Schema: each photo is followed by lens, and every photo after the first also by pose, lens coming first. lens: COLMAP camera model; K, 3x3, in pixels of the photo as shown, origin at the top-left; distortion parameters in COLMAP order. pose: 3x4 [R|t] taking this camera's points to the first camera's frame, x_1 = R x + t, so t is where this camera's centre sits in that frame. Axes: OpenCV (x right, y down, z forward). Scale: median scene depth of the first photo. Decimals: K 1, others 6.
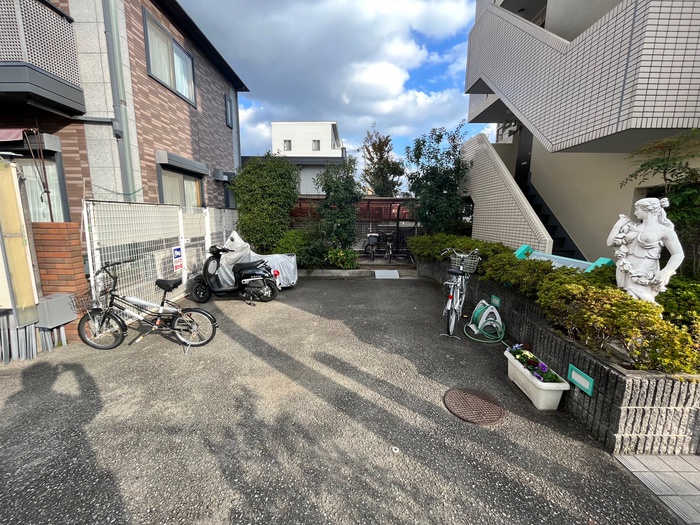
lens RADIAL K [[283.8, 0, 350.0], [0, 283.8, 262.5], [0, 0, 1]] dist [-0.002396, -0.000268]
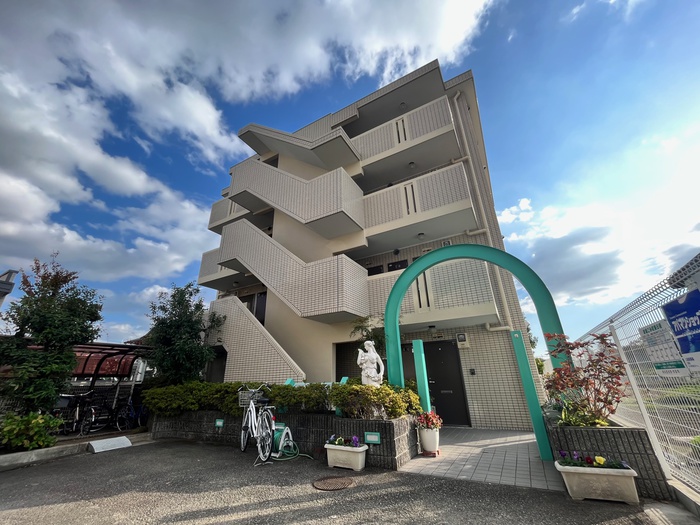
lens RADIAL K [[283.8, 0, 350.0], [0, 283.8, 262.5], [0, 0, 1]] dist [-0.002396, -0.000268]
pose [[0.498566, 0.309739, 0.809626, -0.840641], [0.171626, 0.880225, -0.442436, 0.158956], [-0.849692, 0.359536, 0.385691, 0.010183]]
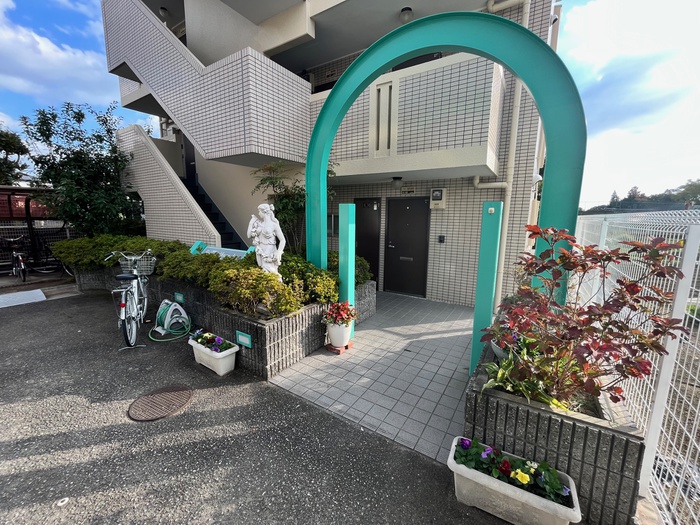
lens RADIAL K [[283.8, 0, 350.0], [0, 283.8, 262.5], [0, 0, 1]] dist [-0.002396, -0.000268]
pose [[0.542196, -0.139818, 0.828537, 0.021971], [0.129686, 0.988168, 0.081889, 0.009063], [-0.830183, 0.063049, 0.553914, -0.138662]]
